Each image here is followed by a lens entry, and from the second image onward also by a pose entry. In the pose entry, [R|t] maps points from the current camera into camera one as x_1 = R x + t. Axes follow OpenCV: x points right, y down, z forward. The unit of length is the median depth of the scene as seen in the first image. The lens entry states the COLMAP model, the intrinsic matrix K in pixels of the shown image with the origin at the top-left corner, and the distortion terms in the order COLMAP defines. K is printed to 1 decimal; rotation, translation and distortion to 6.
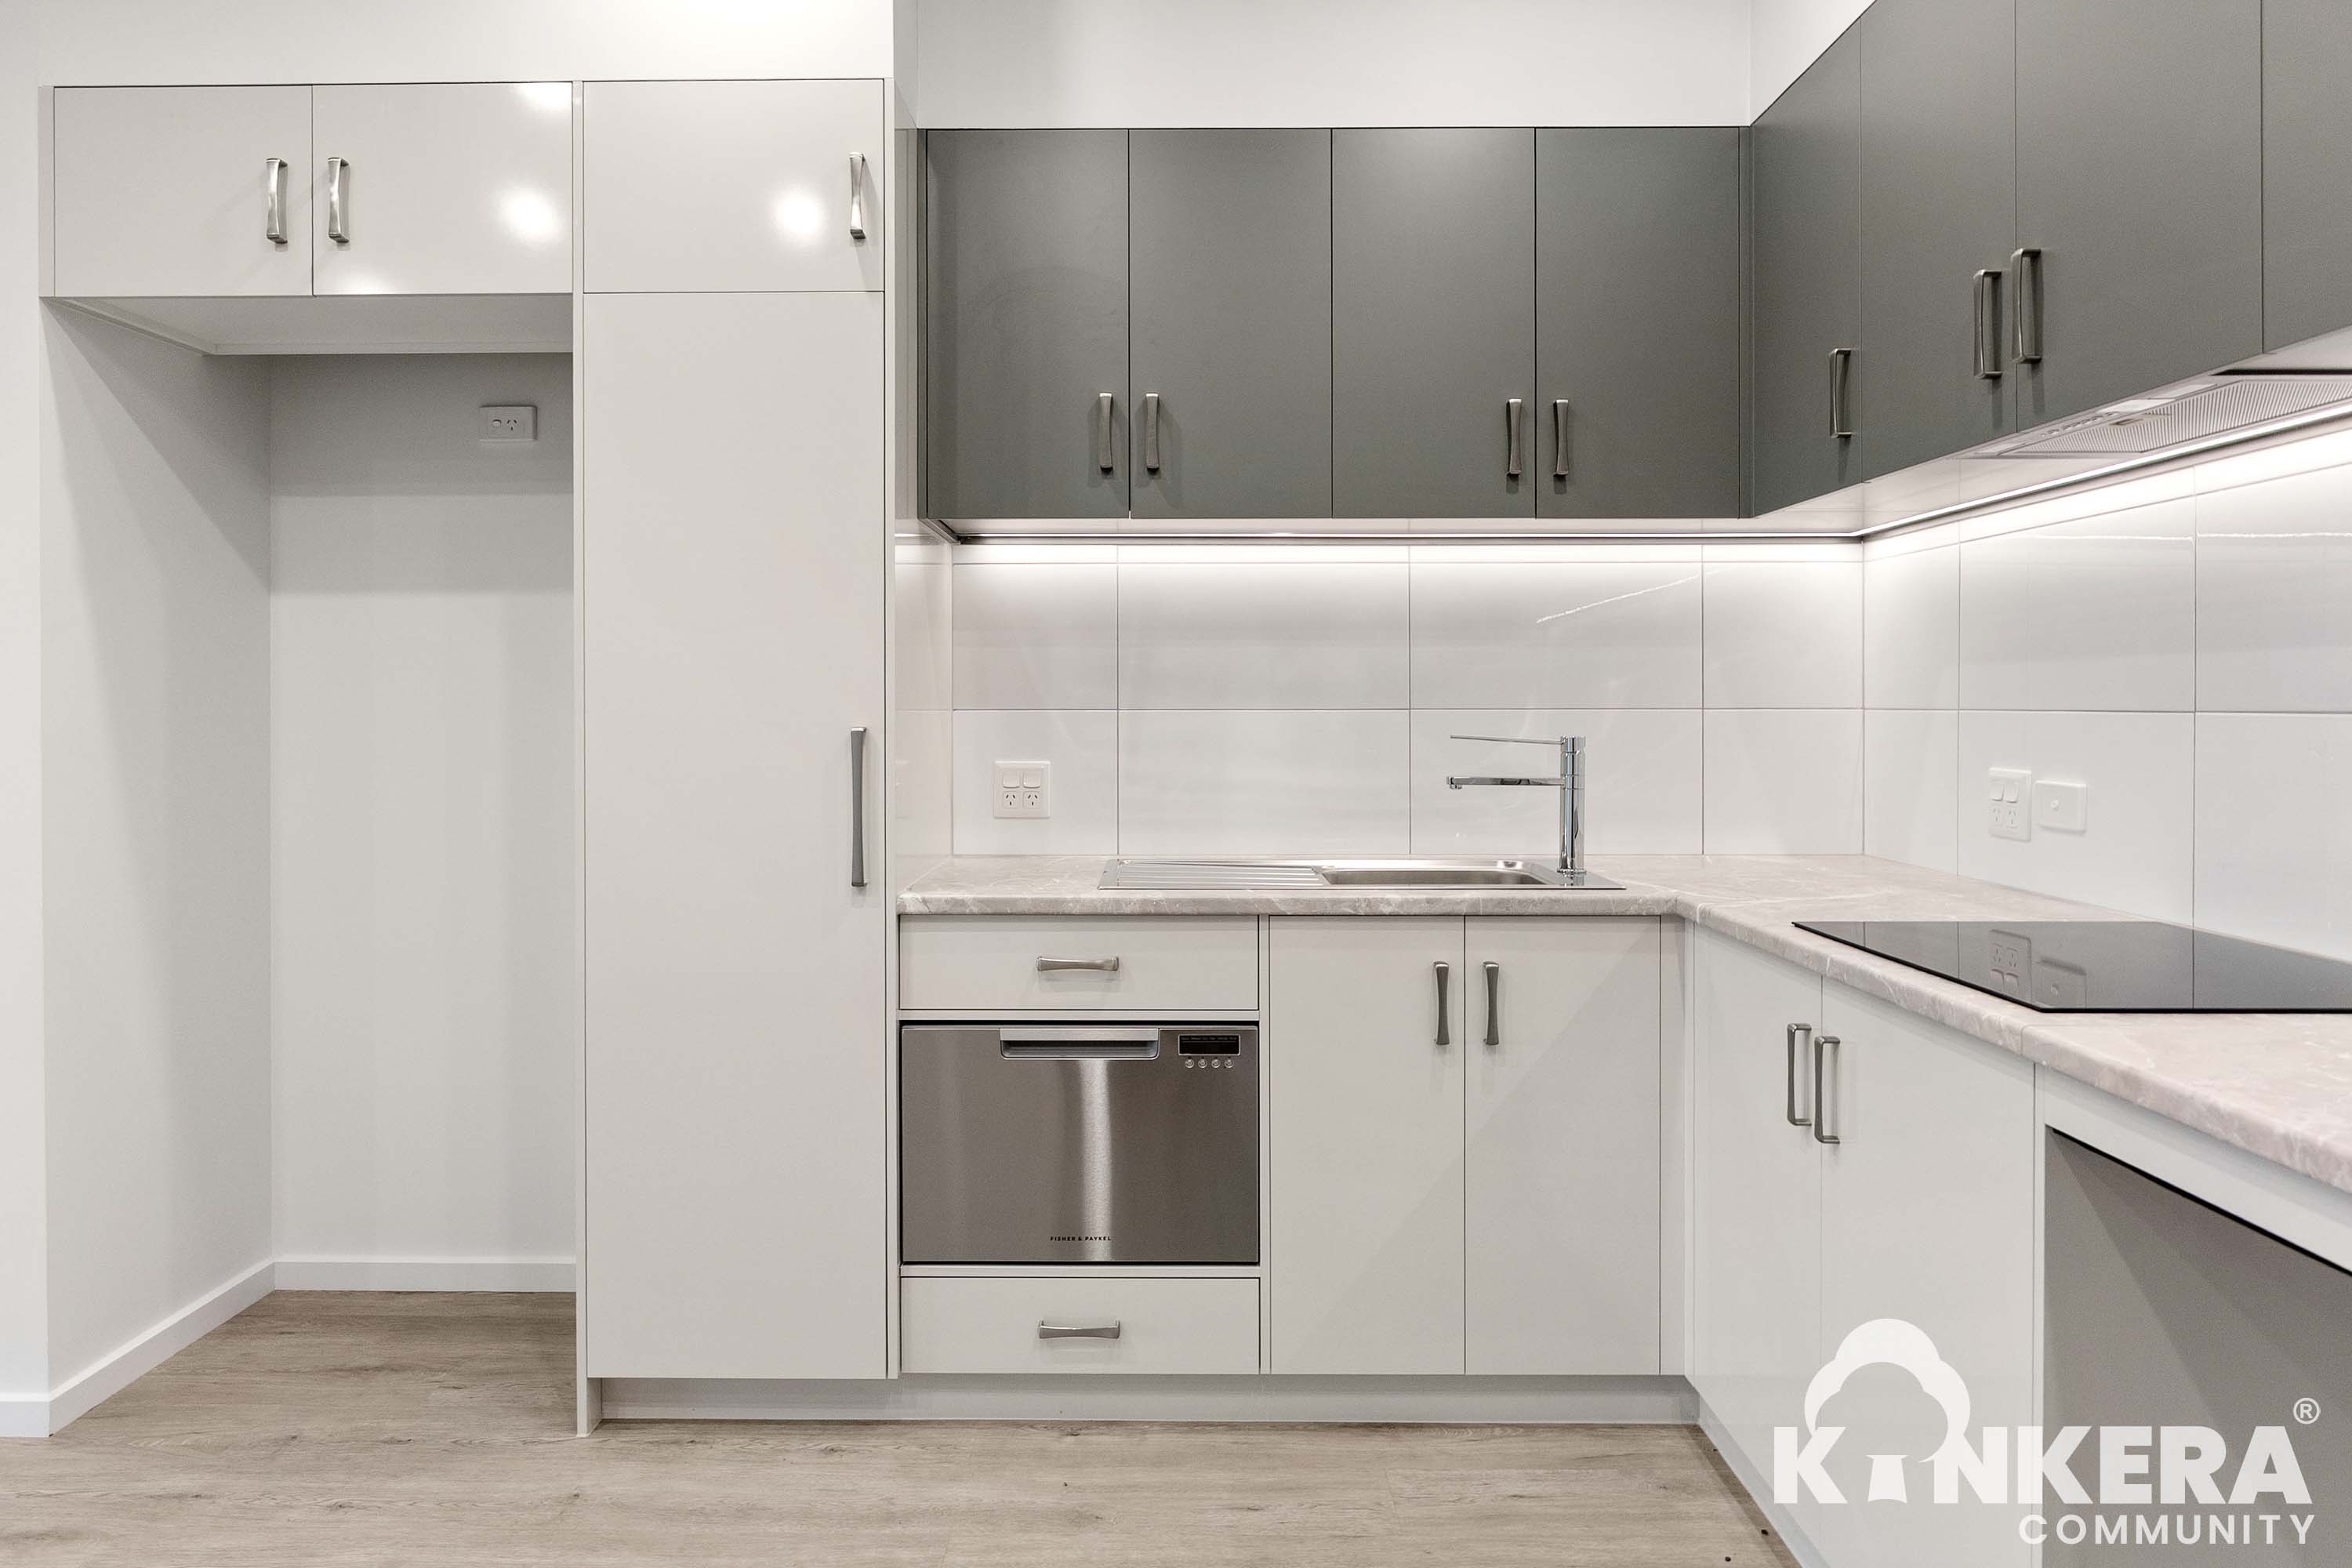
lens RADIAL K [[1432.1, 0, 1156.4], [0, 1432.1, 710.5], [0, 0, 1]] dist [-0.001920, -0.001251]
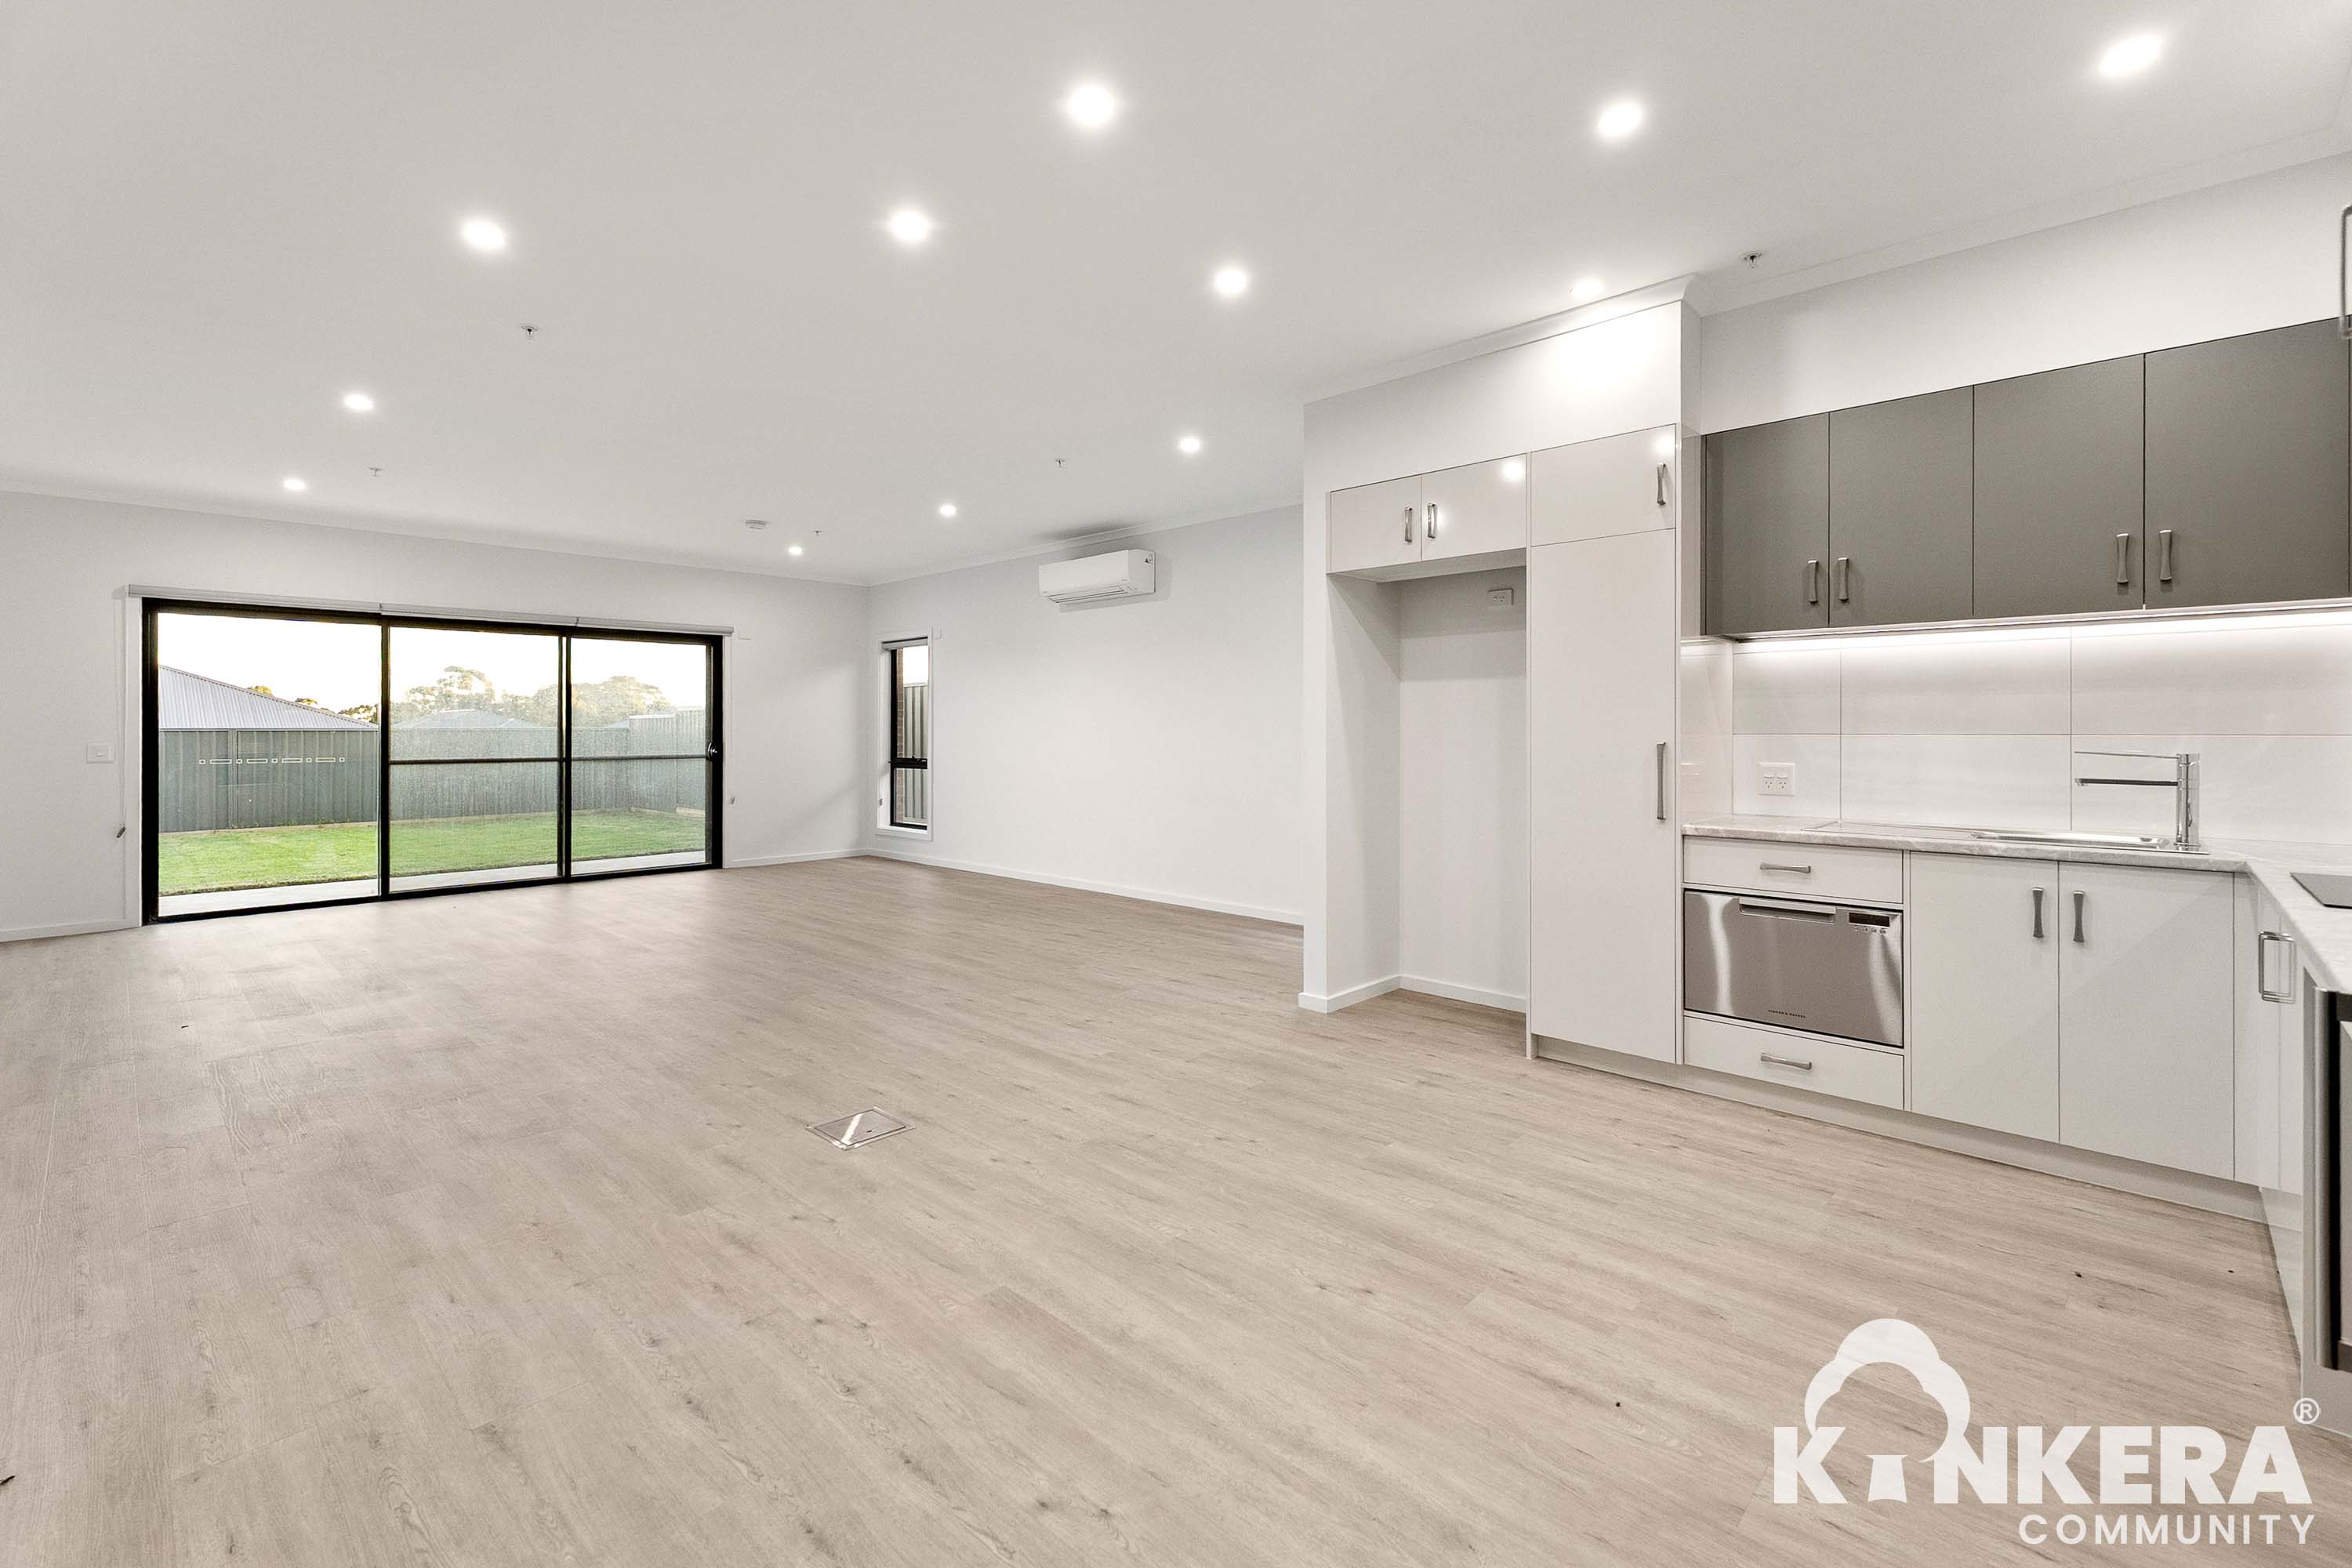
lens RADIAL K [[1015.0, 0, 1166.0], [0, 1015.0, 731.5], [0, 0, 1]] dist [0.005533, -0.000534]
pose [[0.730373, 0.002050, -0.683045, 0.265540], [-0.003630, 0.999993, -0.000880, 0.000416], [0.683039, 0.003123, 0.730376, -0.542420]]
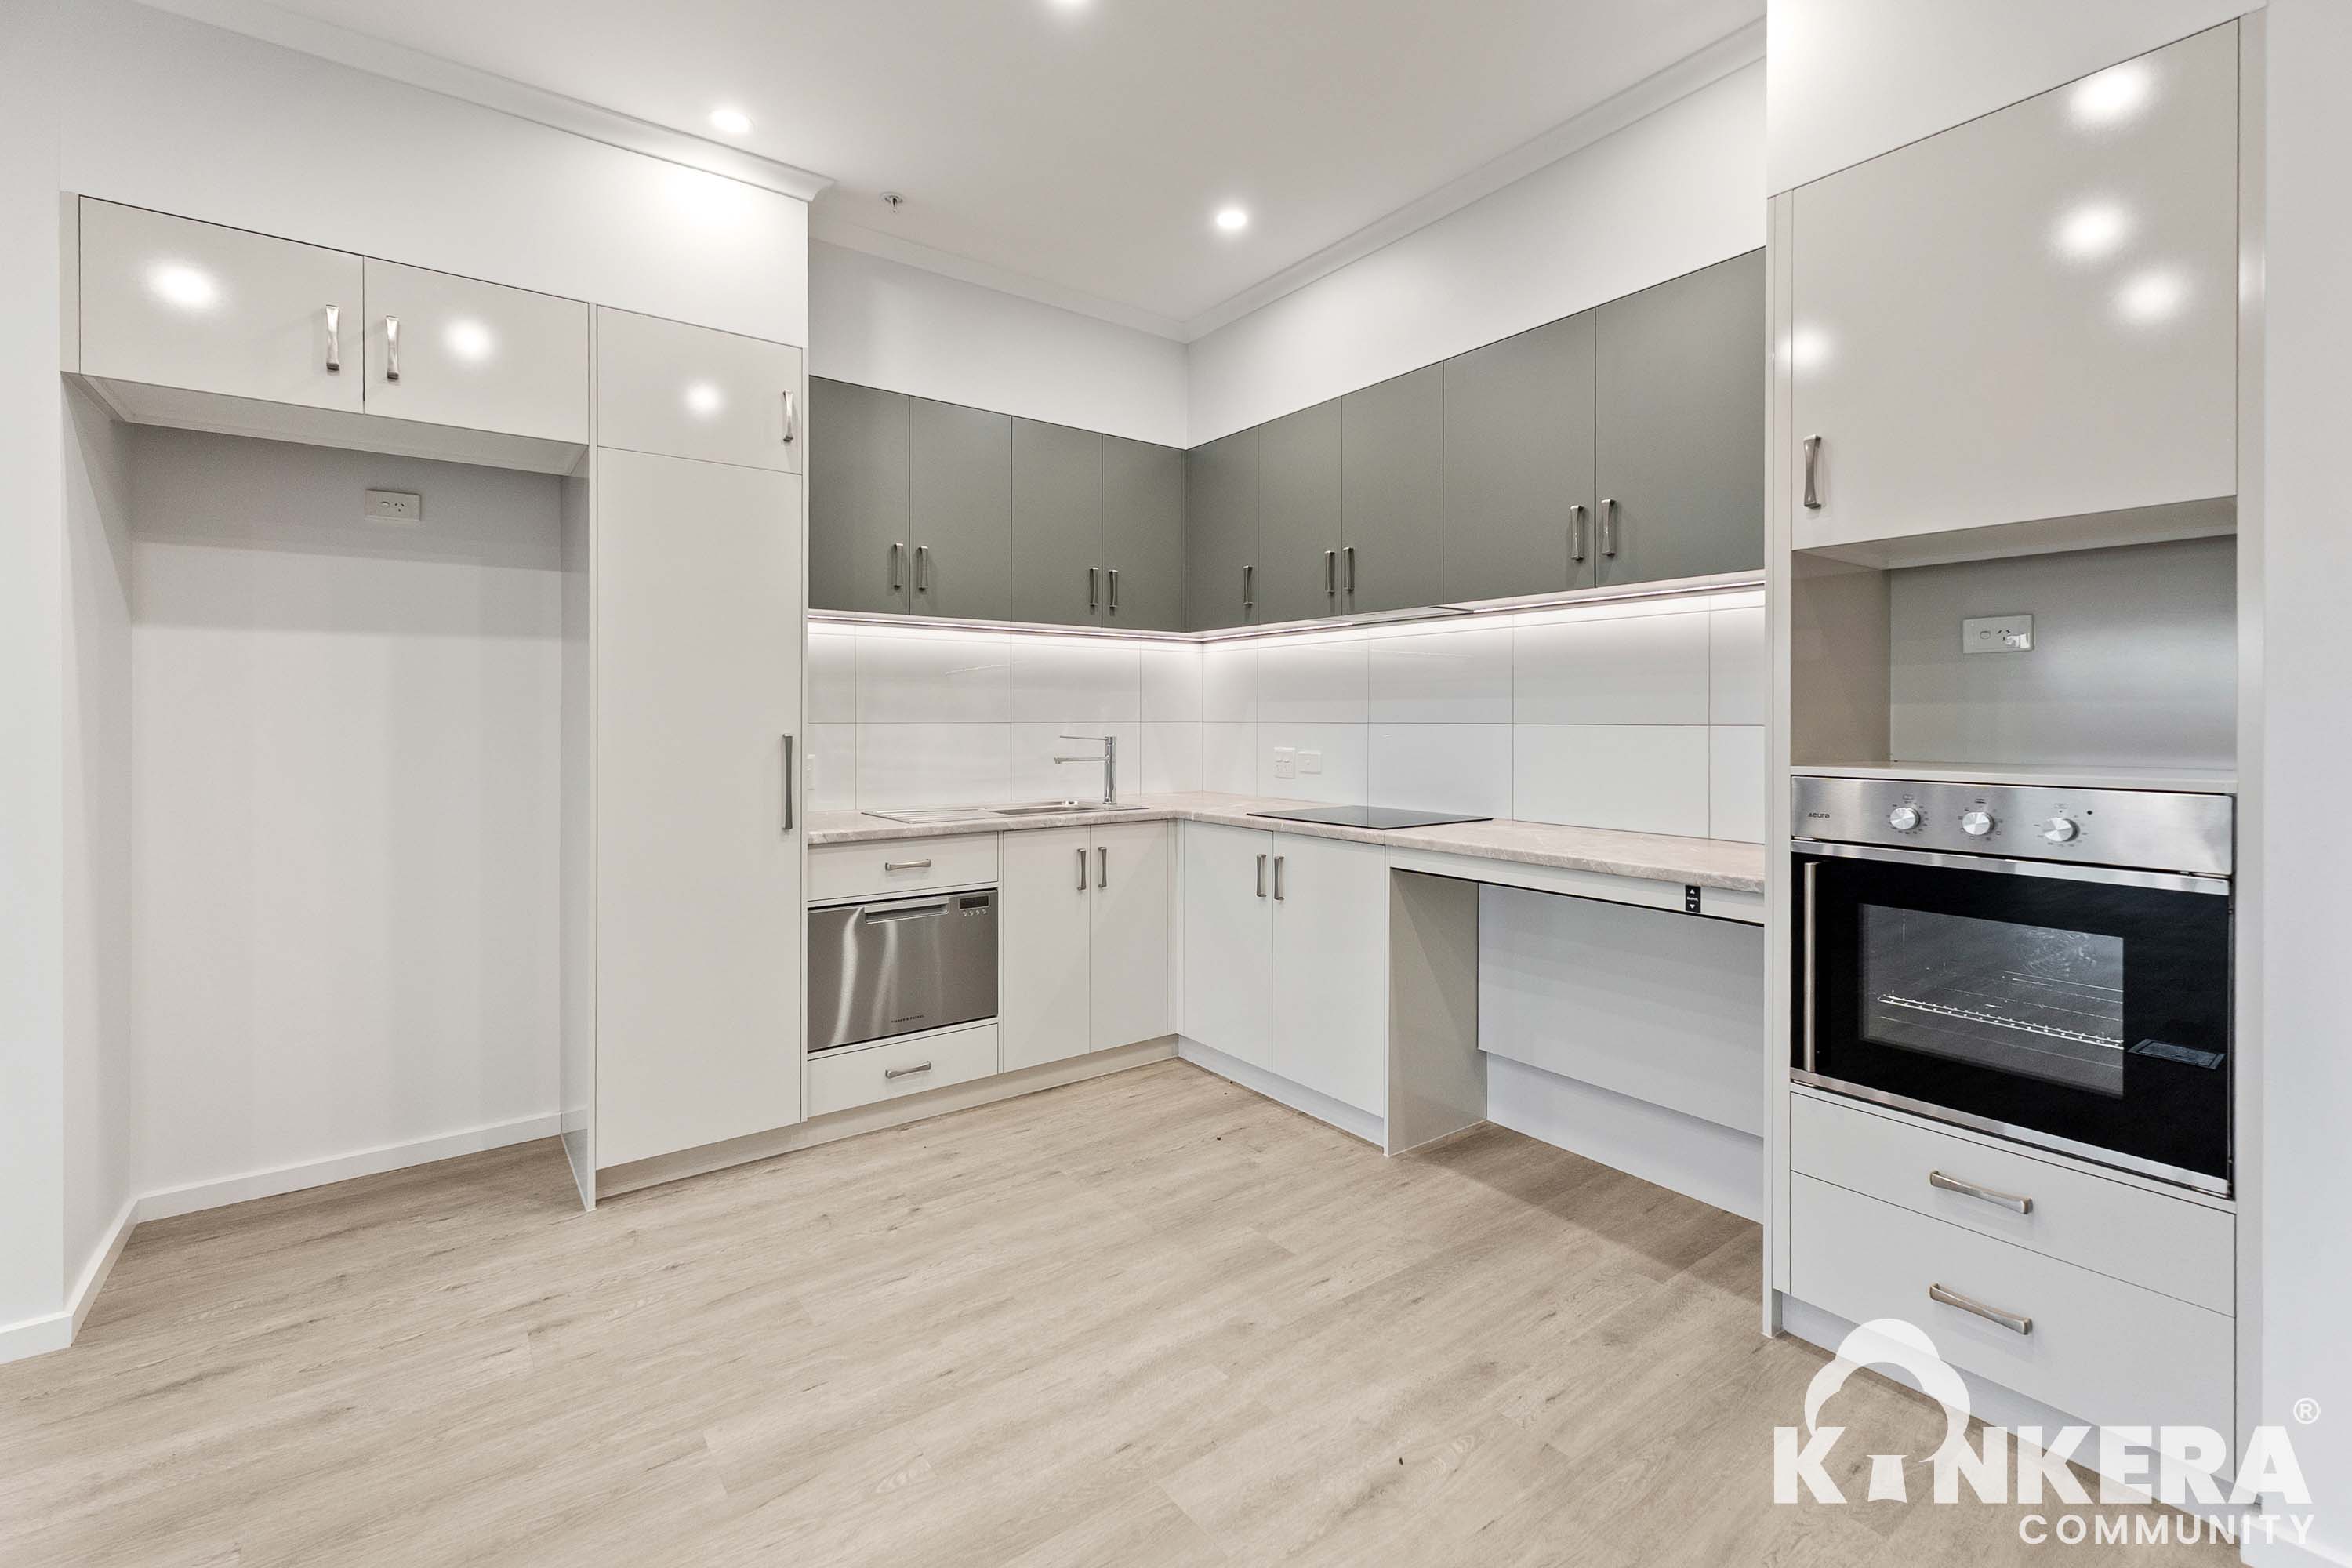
lens RADIAL K [[1016.0, 0, 1165.4], [0, 1016.0, 718.2], [0, 0, 1]] dist [0.006621, -0.000700]
pose [[0.800120, 0.001174, 0.599838, -0.559110], [0.001893, 0.999988, -0.004482, -0.000280], [-0.599836, 0.004722, 0.800109, -0.210990]]
